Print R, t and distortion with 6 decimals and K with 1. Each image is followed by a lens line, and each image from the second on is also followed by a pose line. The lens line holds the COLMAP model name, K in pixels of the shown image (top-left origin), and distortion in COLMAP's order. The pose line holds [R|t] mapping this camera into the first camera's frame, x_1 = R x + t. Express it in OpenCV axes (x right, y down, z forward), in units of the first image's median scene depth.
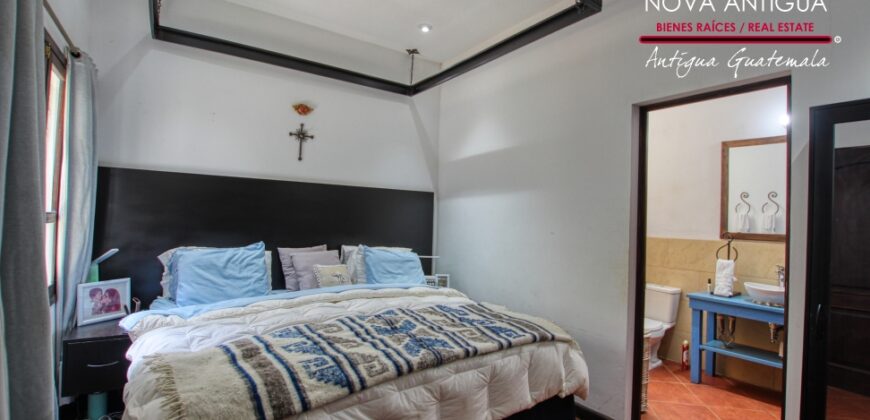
lens RADIAL K [[402.6, 0, 439.5], [0, 402.6, 212.6], [0, 0, 1]] dist [-0.029031, 0.002263]
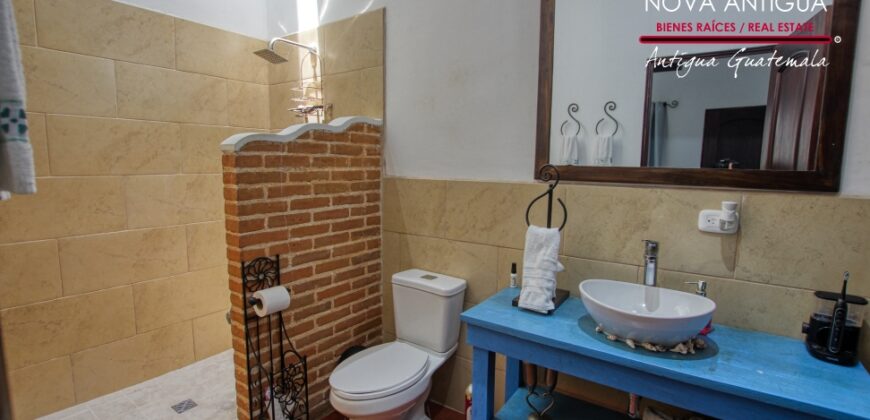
lens RADIAL K [[402.6, 0, 433.6], [0, 402.6, 208.7], [0, 0, 1]] dist [-0.029031, 0.002263]
pose [[0.939800, -0.060984, 0.336241, 0.429714], [0.012883, 0.989571, 0.143471, 0.030128], [-0.341483, -0.130502, 0.930784, 0.589991]]
